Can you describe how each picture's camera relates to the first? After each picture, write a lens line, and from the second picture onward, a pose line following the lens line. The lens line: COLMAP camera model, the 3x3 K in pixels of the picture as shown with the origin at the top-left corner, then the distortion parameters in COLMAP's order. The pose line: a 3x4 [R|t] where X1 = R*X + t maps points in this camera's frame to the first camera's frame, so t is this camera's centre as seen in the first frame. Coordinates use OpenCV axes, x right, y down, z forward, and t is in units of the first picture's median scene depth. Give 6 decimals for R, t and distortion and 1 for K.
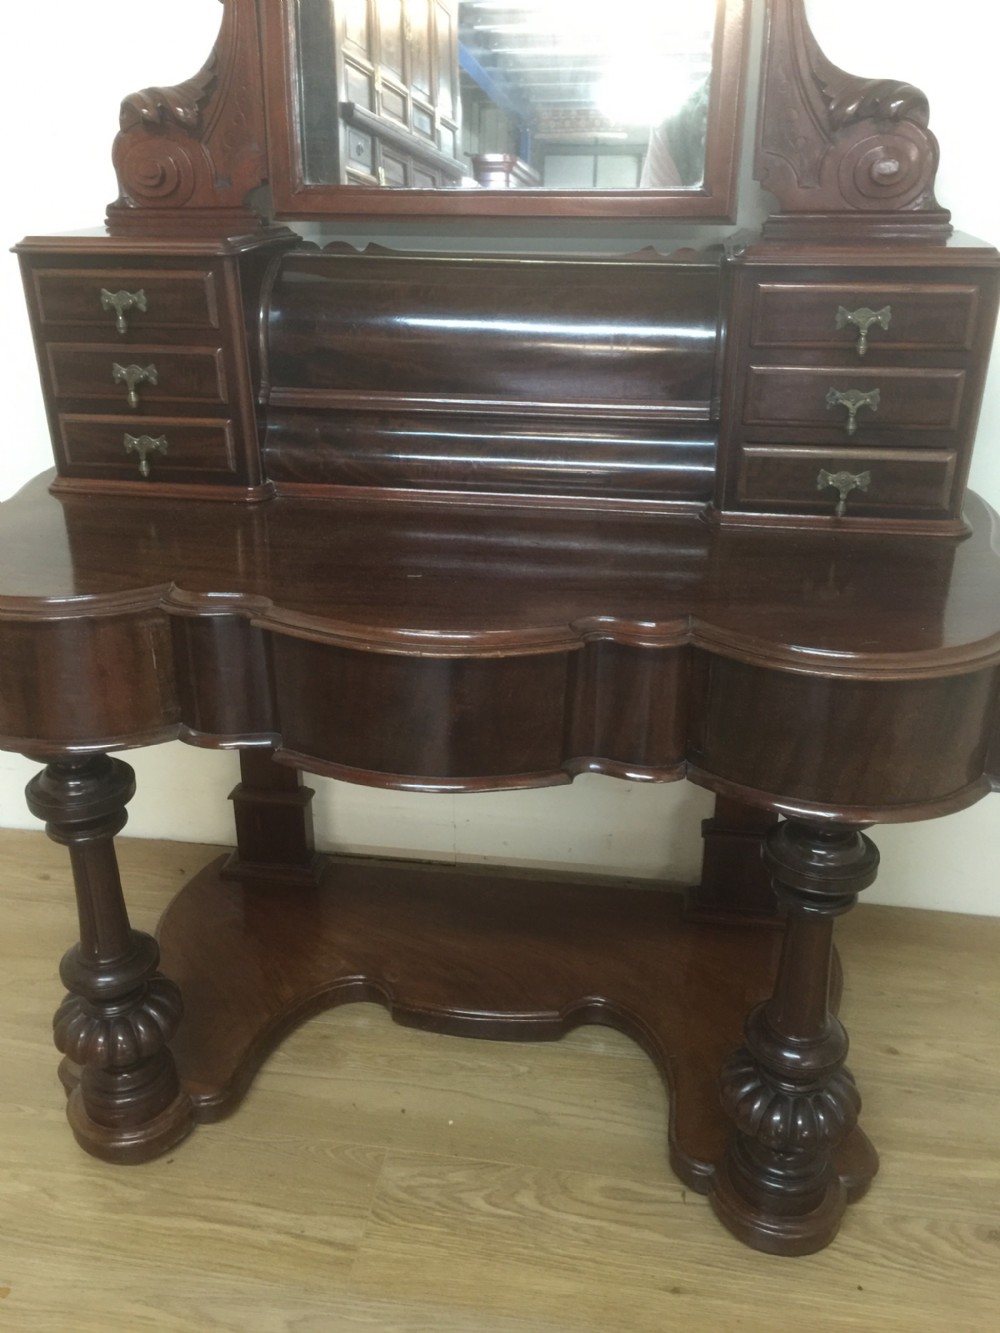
lens RADIAL K [[1138.1, 0, 497.6], [0, 1138.1, 666.4], [0, 0, 1]] dist [0.086404, -0.117548]
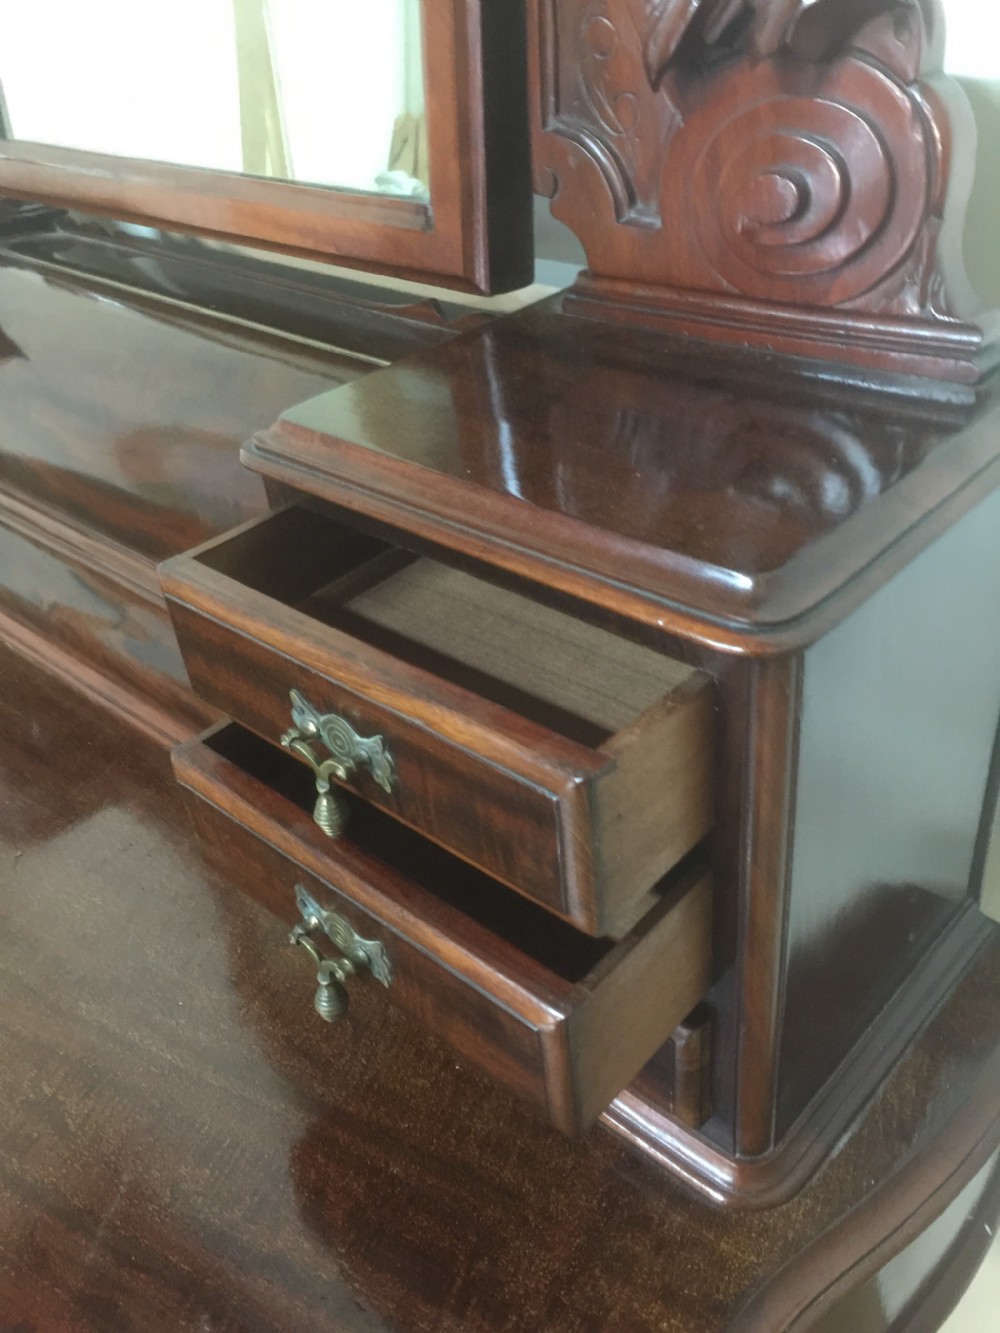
lens RADIAL K [[1138.1, 0, 512.4], [0, 1138.1, 649.9], [0, 0, 1]] dist [0.086404, -0.117548]
pose [[0.837048, 0.249109, -0.487129, 0.451497], [-0.165234, 0.963861, 0.208974, -0.339370], [0.521582, -0.094431, 0.847959, 0.608579]]
